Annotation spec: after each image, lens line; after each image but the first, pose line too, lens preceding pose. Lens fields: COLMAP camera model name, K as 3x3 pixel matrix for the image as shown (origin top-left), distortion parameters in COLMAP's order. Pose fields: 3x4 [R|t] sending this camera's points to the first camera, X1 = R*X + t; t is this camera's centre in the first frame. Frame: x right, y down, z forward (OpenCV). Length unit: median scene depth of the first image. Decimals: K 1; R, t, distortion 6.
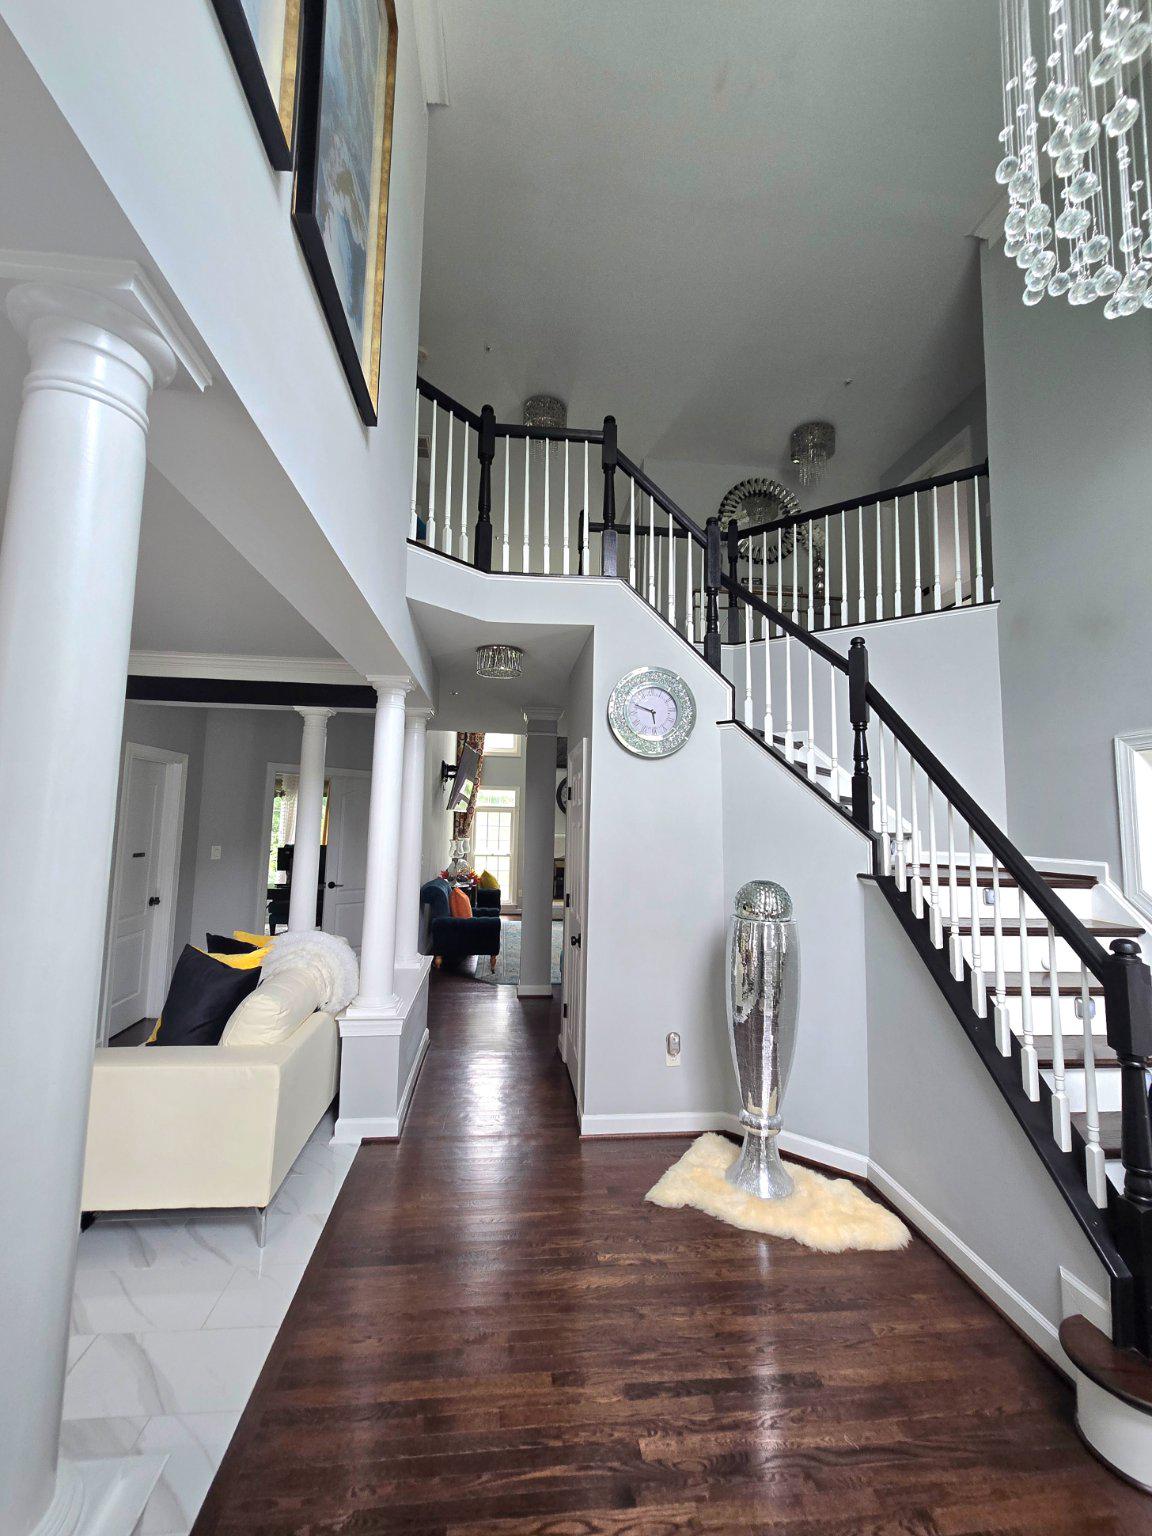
lens RADIAL K [[640.2, 0, 576.0], [0, 640.2, 768.0], [0, 0, 1]] dist [0.000020, 0.000068]
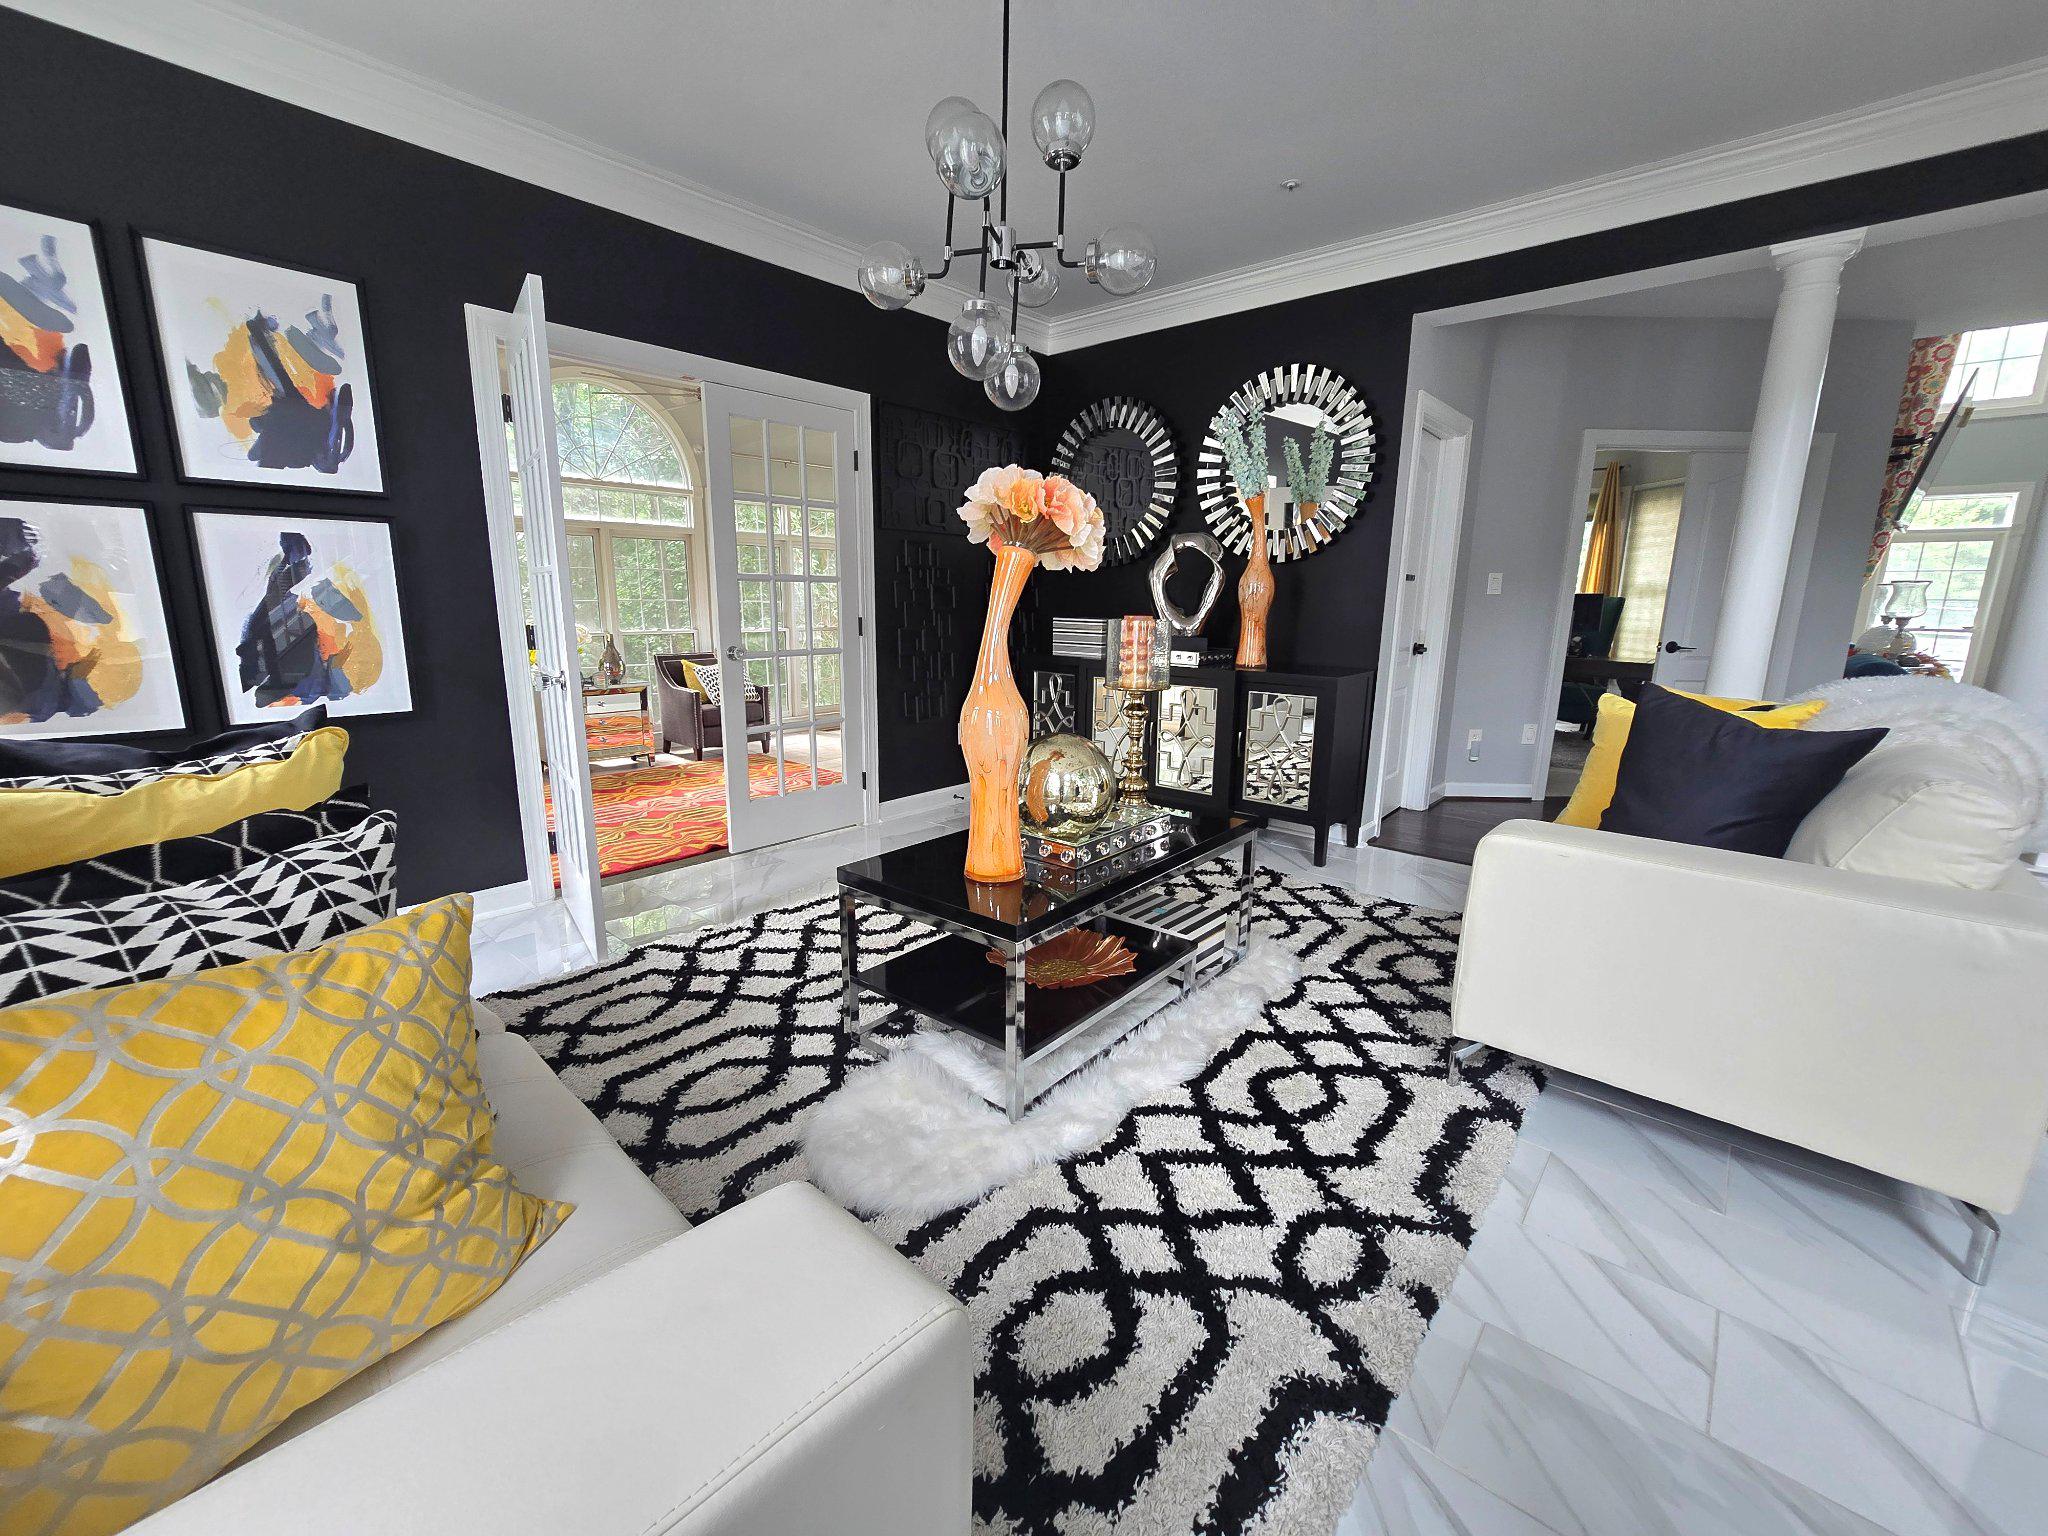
lens RADIAL K [[832.7, 0, 1024.0], [0, 832.7, 768.0], [0, 0, 1]] dist [0.000715, 0.000249]
pose [[0.662130, 0.139774, -0.736238, -0.281809], [0.068941, 0.966924, 0.245571, 0.089131], [0.746211, -0.213357, 0.630594, 0.082018]]
